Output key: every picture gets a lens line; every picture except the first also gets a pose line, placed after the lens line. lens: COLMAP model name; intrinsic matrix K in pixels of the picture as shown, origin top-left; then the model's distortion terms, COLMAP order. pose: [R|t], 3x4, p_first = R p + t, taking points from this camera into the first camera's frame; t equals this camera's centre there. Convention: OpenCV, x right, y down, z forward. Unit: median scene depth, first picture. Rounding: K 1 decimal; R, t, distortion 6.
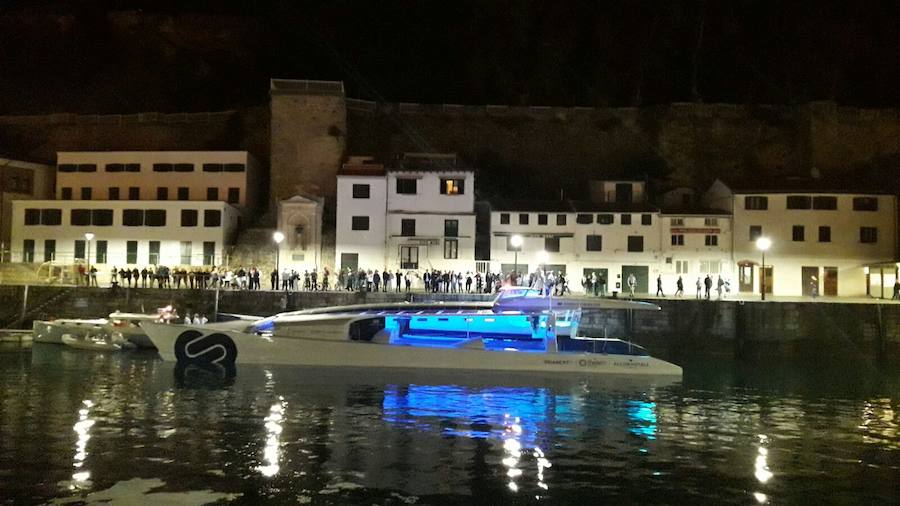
lens RADIAL K [[747.5, 0, 447.6], [0, 747.5, 218.0], [0, 0, 1]] dist [0.134048, -0.250675]
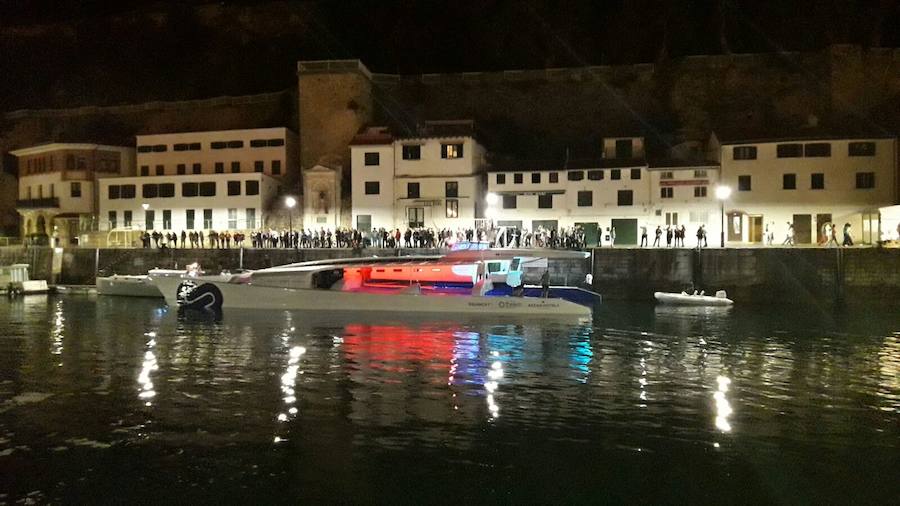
lens RADIAL K [[747.5, 0, 447.6], [0, 747.5, 218.0], [0, 0, 1]] dist [0.134048, -0.250675]
pose [[0.980977, -0.028702, -0.191993, 0.206465], [0.038231, 0.998204, 0.046111, 0.004663], [0.190324, -0.052574, 0.980312, -0.072034]]
